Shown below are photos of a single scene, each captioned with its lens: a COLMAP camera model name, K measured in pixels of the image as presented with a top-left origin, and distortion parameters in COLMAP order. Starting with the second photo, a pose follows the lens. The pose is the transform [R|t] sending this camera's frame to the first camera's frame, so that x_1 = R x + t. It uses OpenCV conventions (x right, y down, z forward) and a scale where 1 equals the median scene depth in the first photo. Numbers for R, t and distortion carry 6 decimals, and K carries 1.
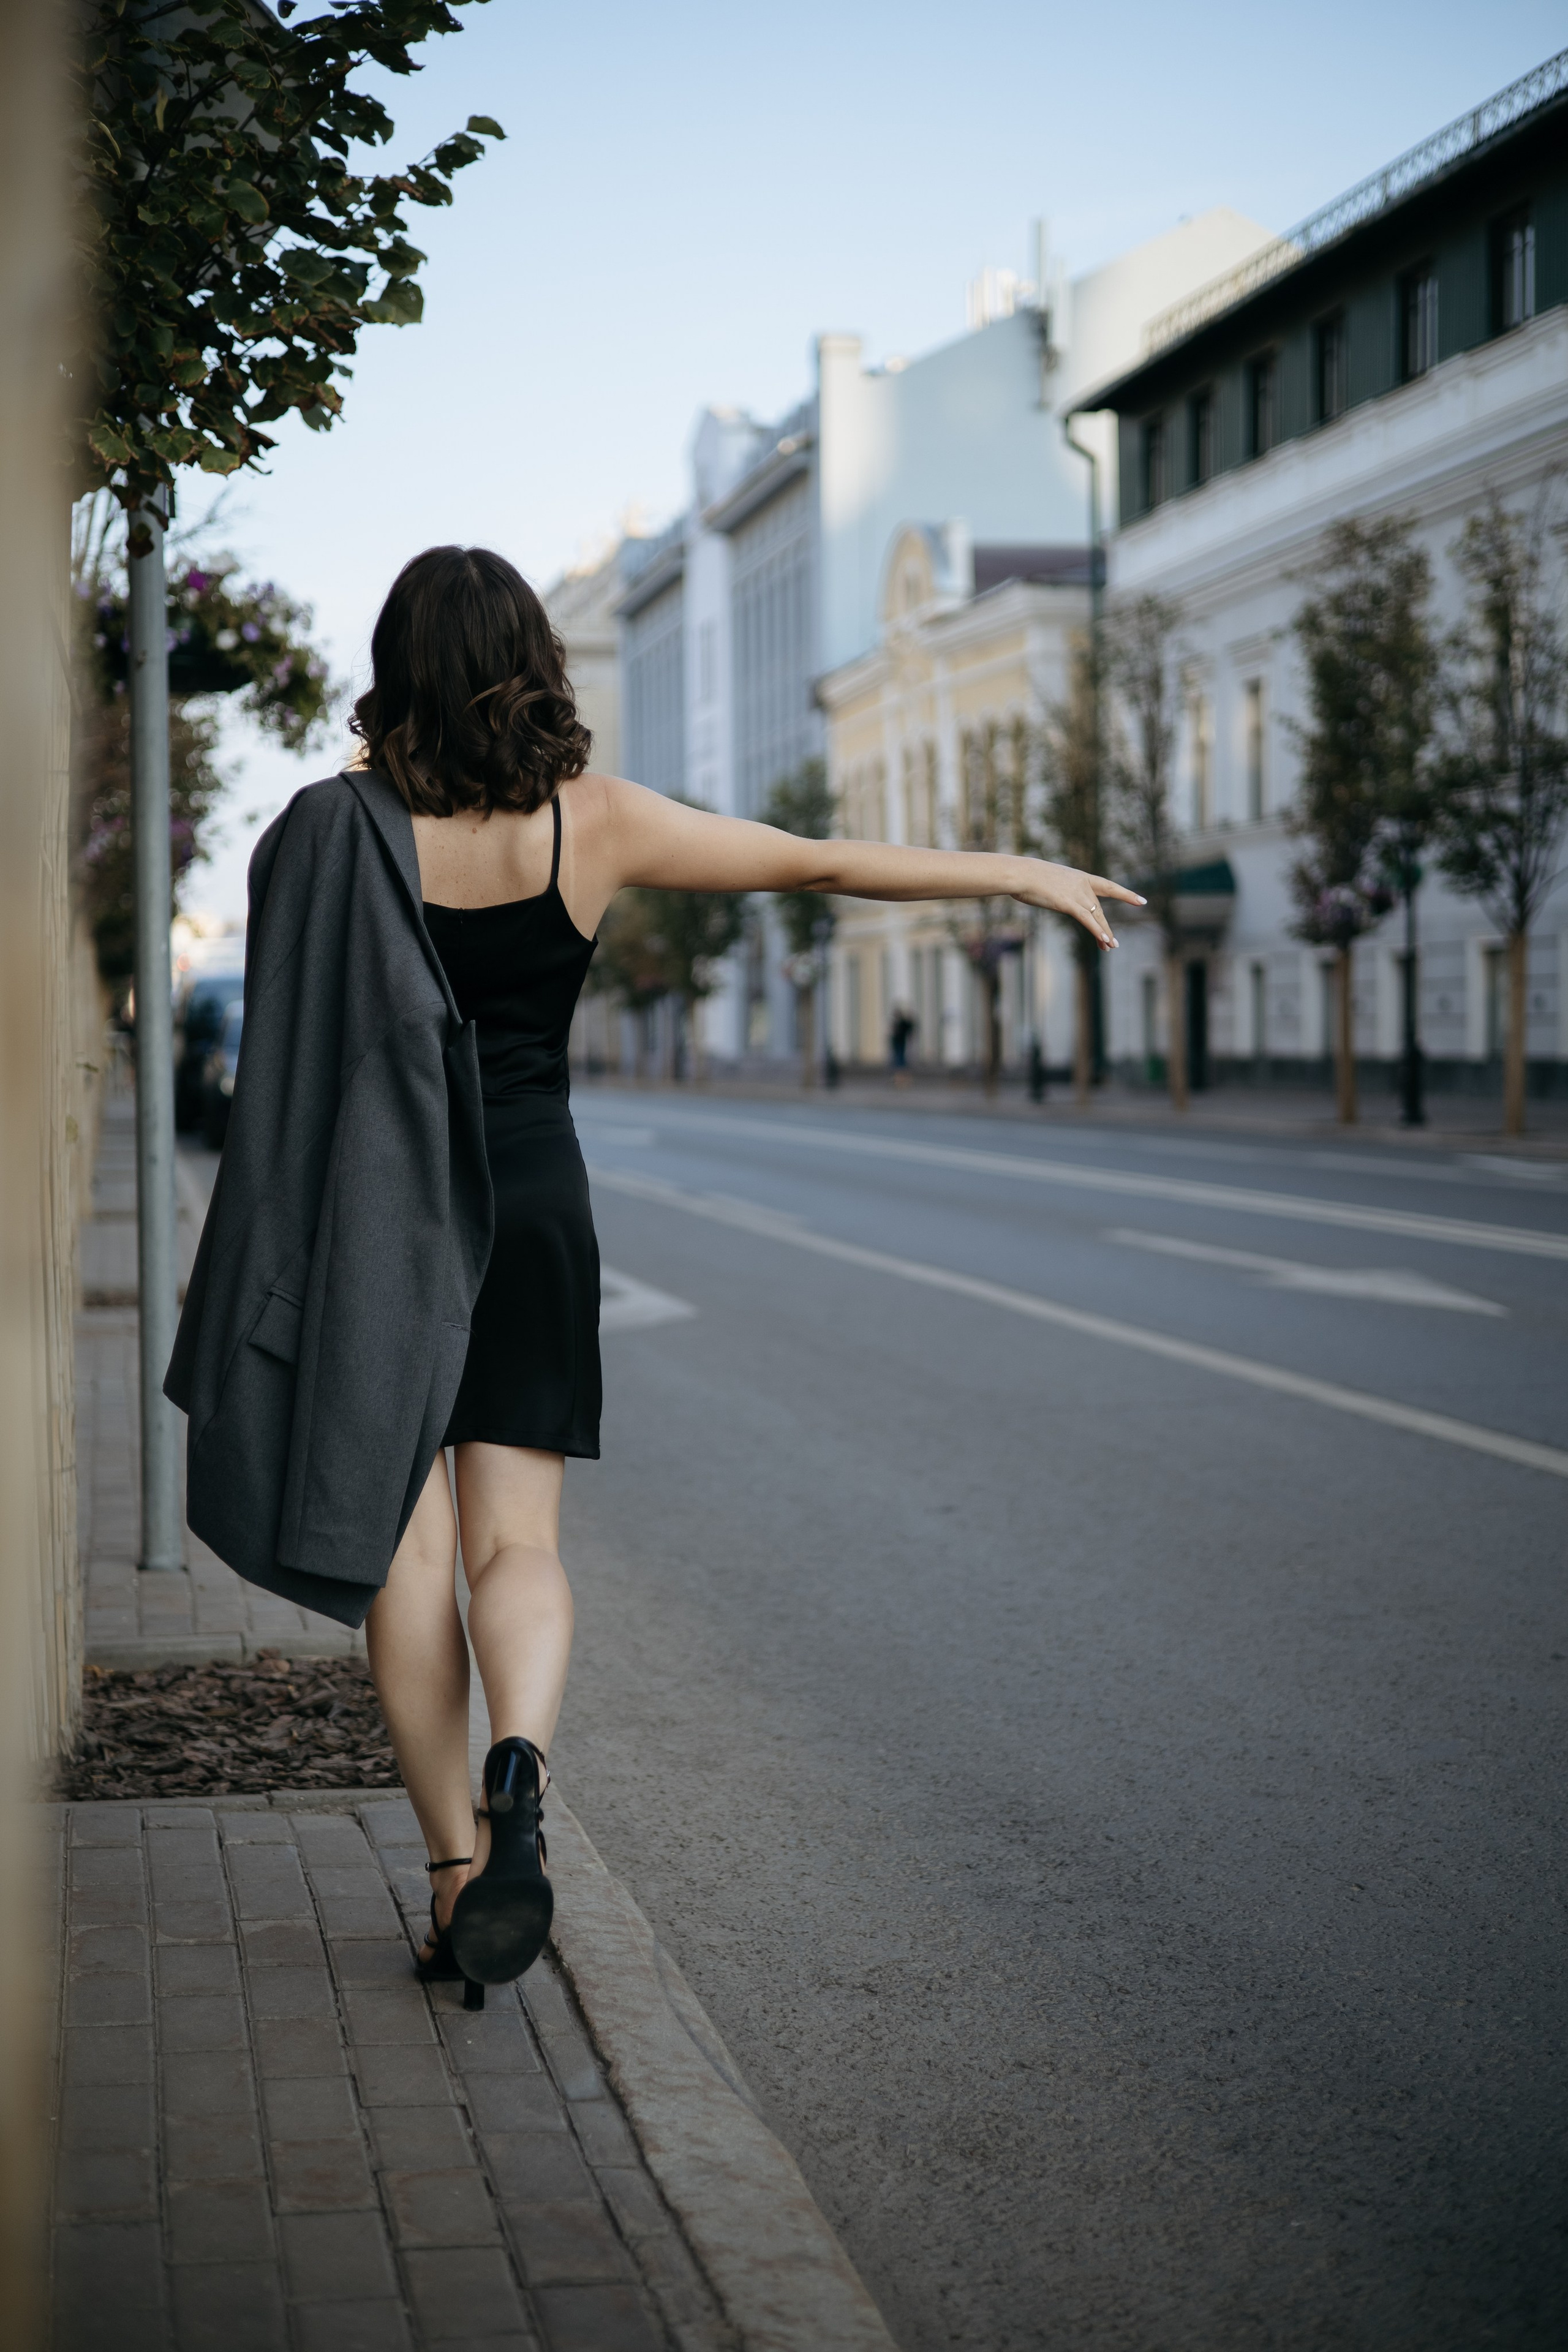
lens RADIAL K [[3534.8, 0, 795.0], [0, 3534.8, 1175.4], [0, 0, 1]] dist [0.038184, -0.176051]
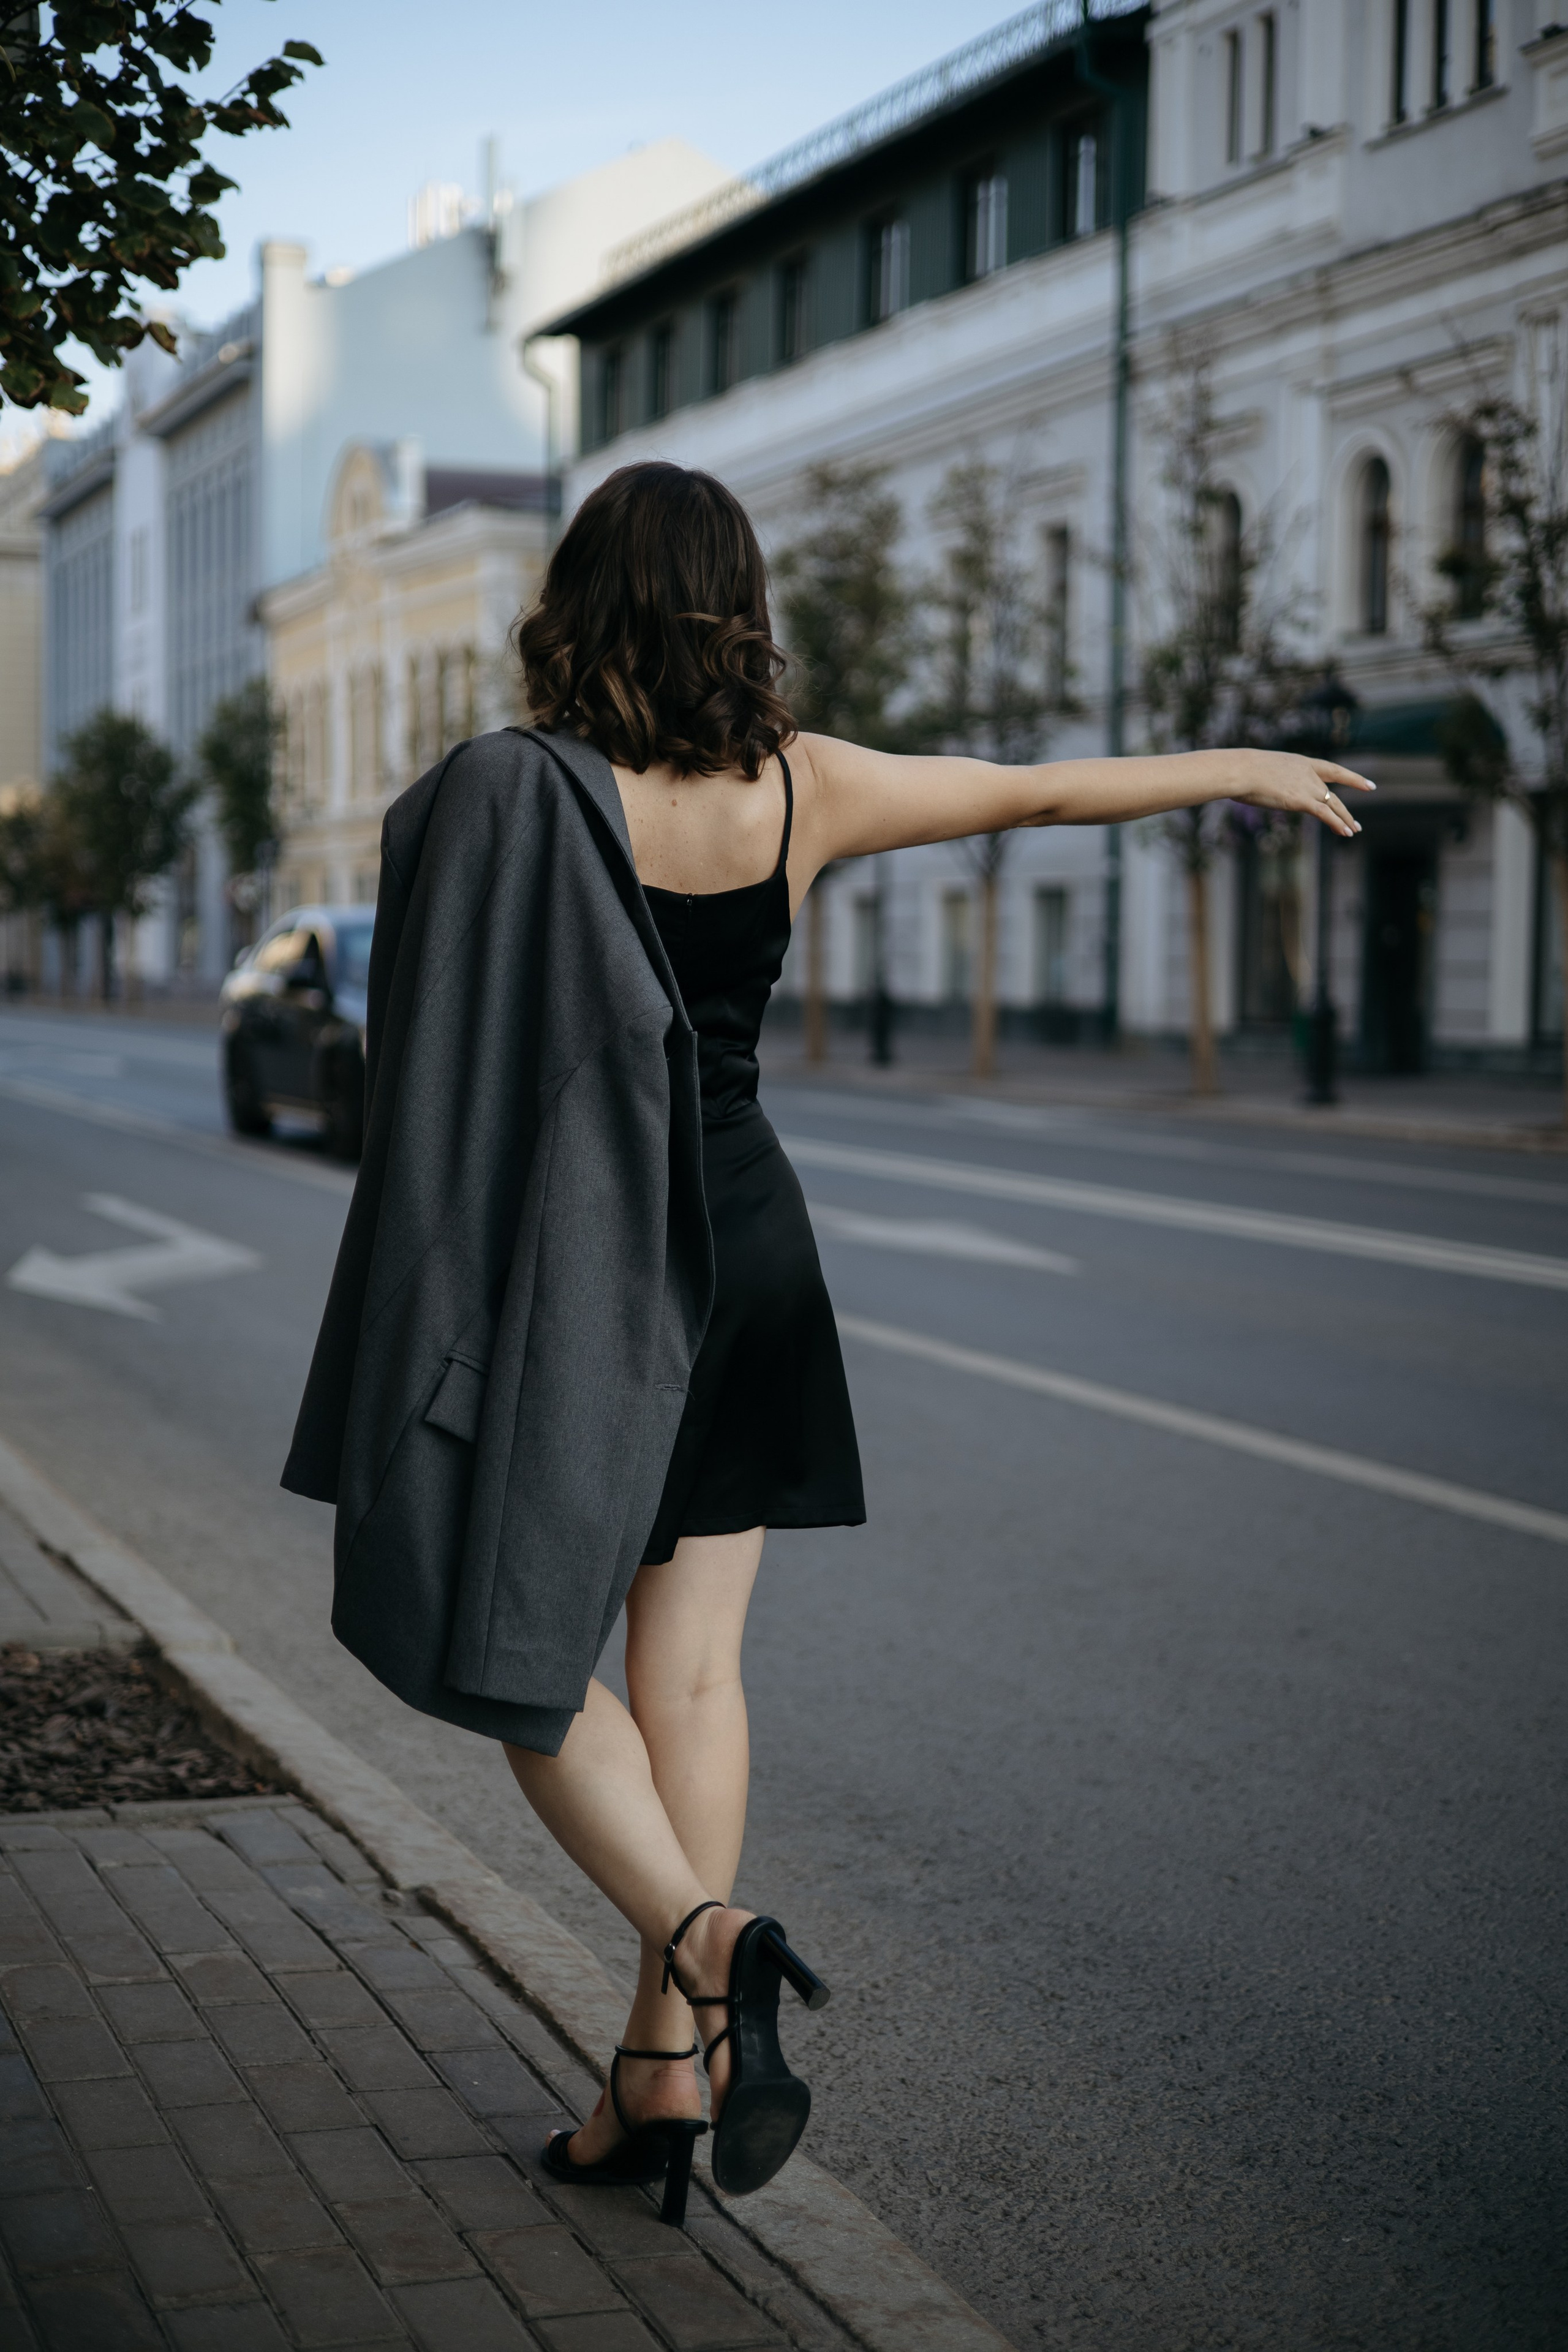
lens RADIAL K [[3534.8, 0, 795.0], [0, 3534.8, 1175.4], [0, 0, 1]] dist [0.038184, -0.176051]
pose [[0.981848, 0.010956, 0.189352, -0.153134], [-0.015557, 0.999618, 0.022826, -0.021257], [-0.189030, -0.025357, 0.981644, 0.031634]]
